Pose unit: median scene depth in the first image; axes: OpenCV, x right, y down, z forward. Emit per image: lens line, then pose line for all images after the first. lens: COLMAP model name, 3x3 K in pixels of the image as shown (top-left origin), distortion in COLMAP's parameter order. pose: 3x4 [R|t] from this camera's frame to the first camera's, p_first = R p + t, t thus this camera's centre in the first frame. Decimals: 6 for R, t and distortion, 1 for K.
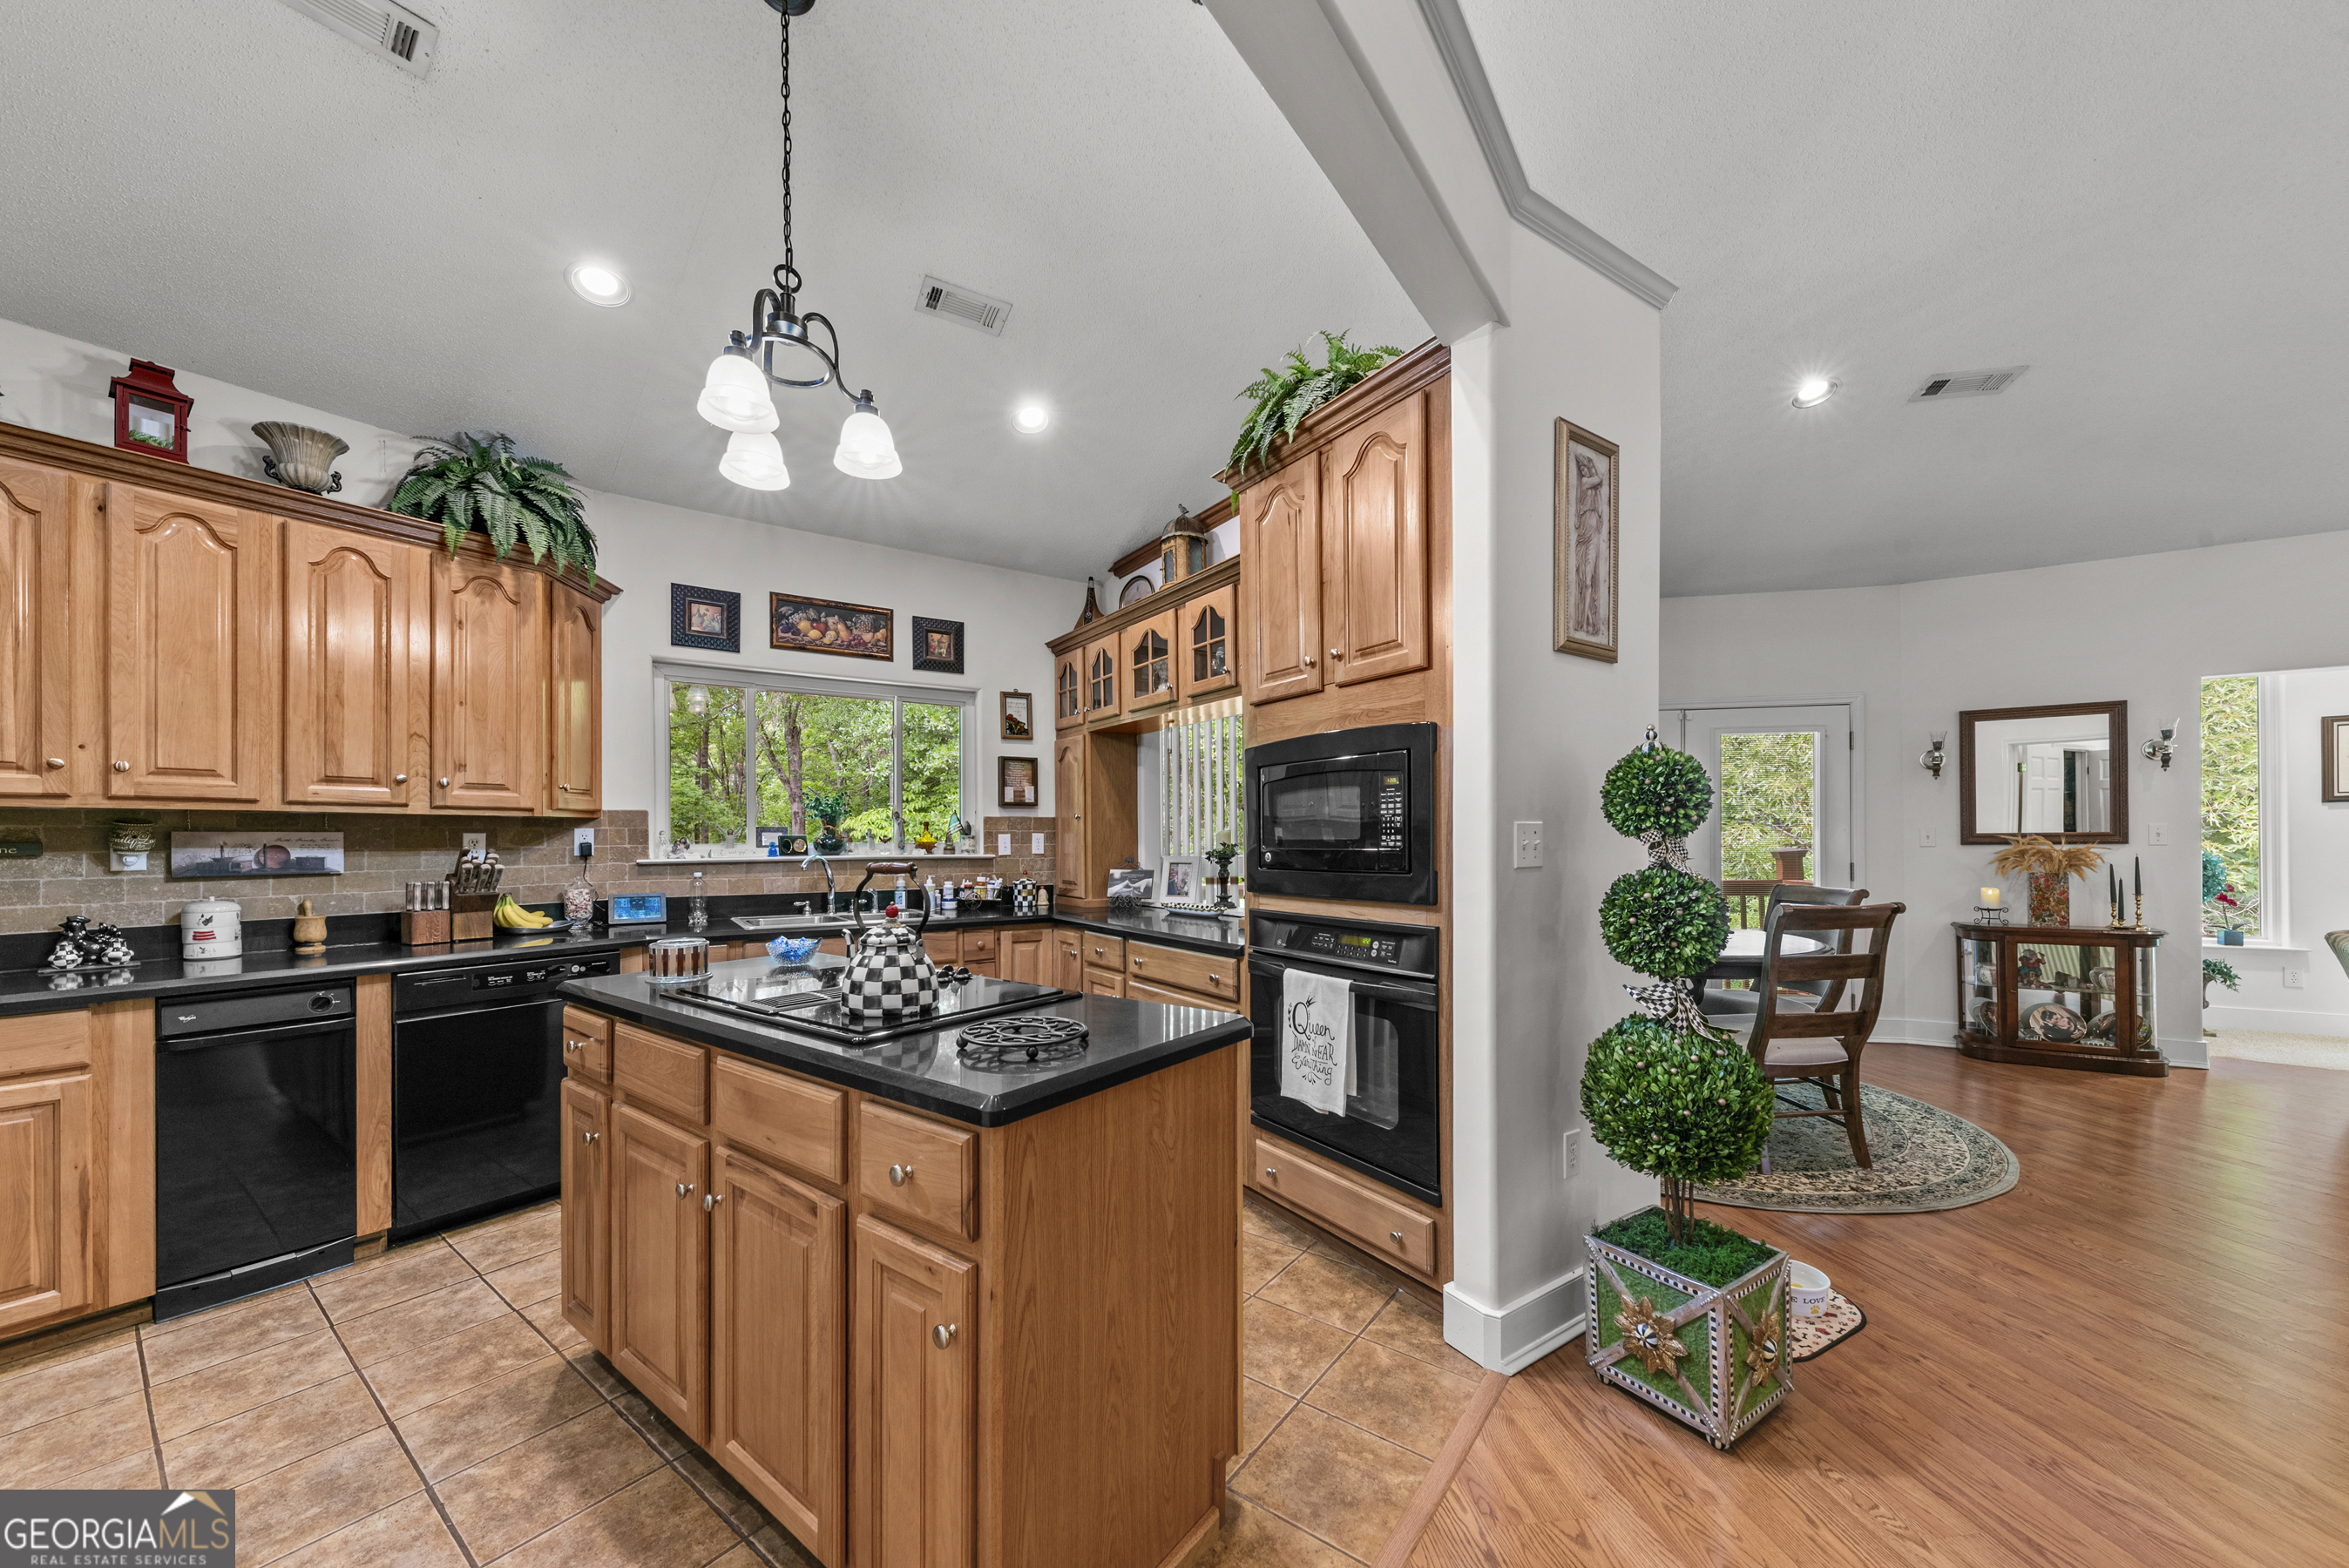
lens RADIAL K [[815.0, 0, 1176.3], [0, 815.0, 840.4], [0, 0, 1]] dist [0.000860, -0.000168]
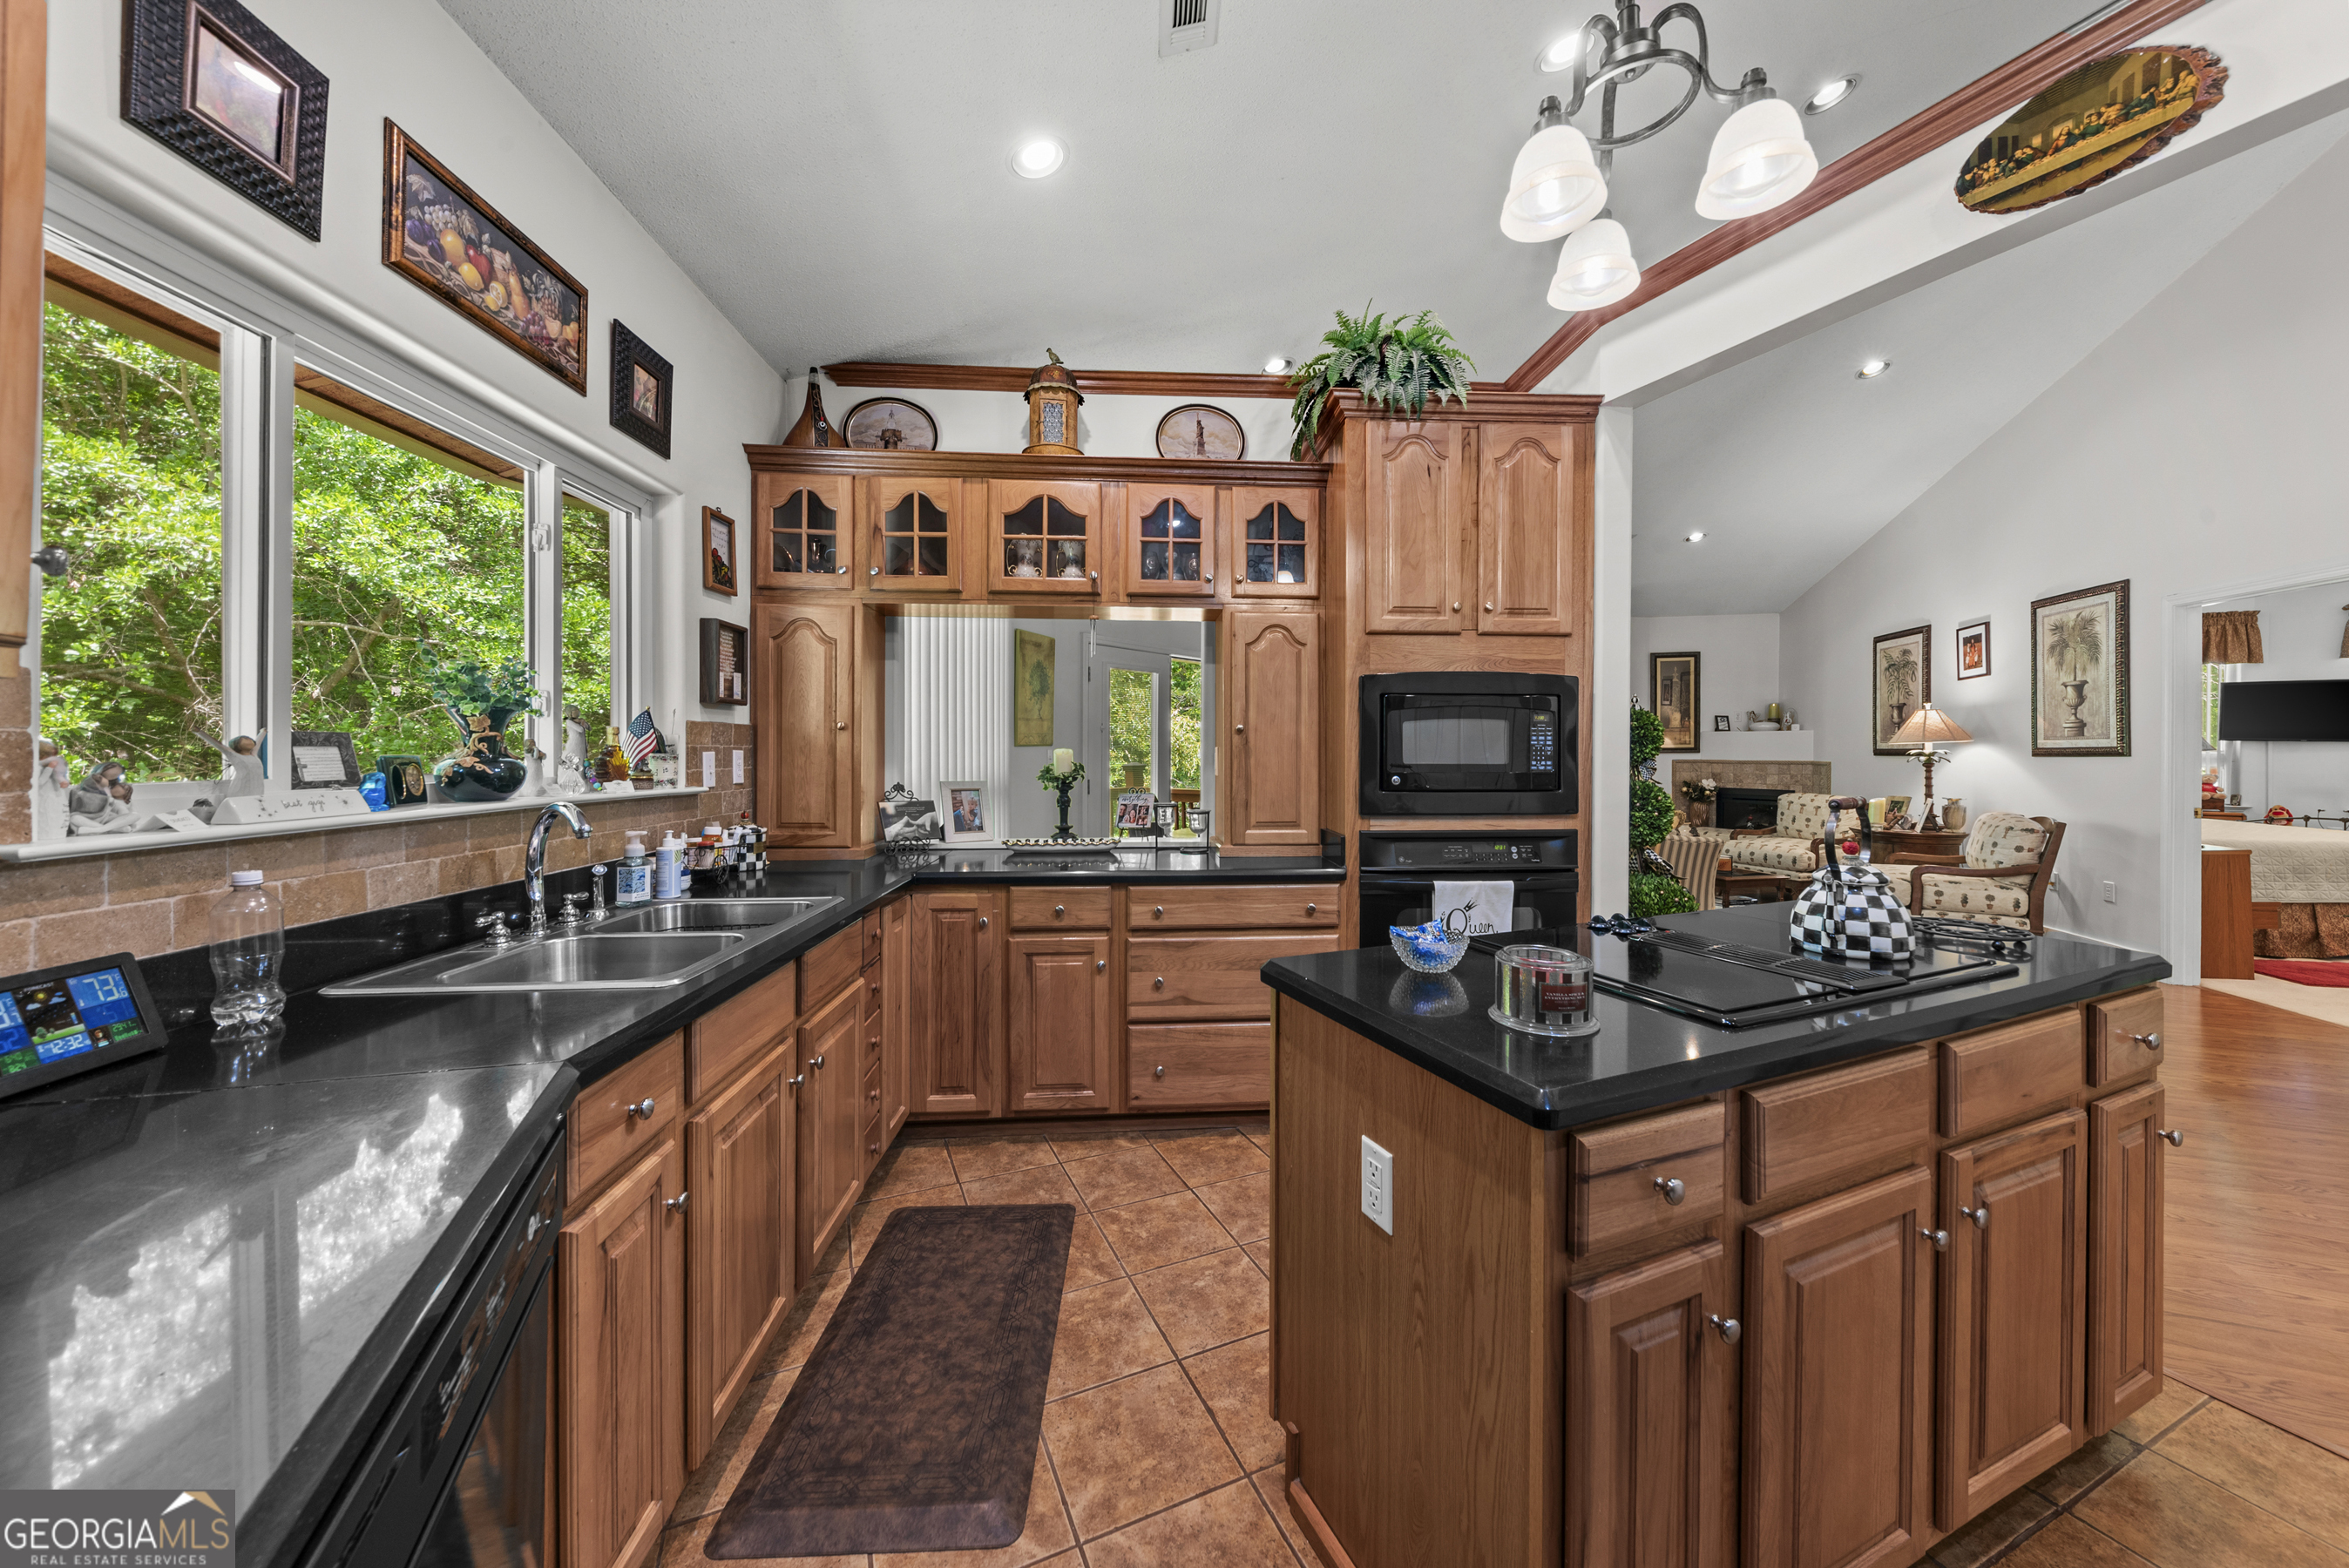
lens RADIAL K [[815.0, 0, 1176.3], [0, 815.0, 774.8], [0, 0, 1]] dist [0.000860, -0.000168]
pose [[0.507179, -0.019603, 0.861618, -0.646369], [-0.004555, 0.999666, 0.025424, -0.009056], [-0.861829, -0.016819, 0.506920, 0.485674]]
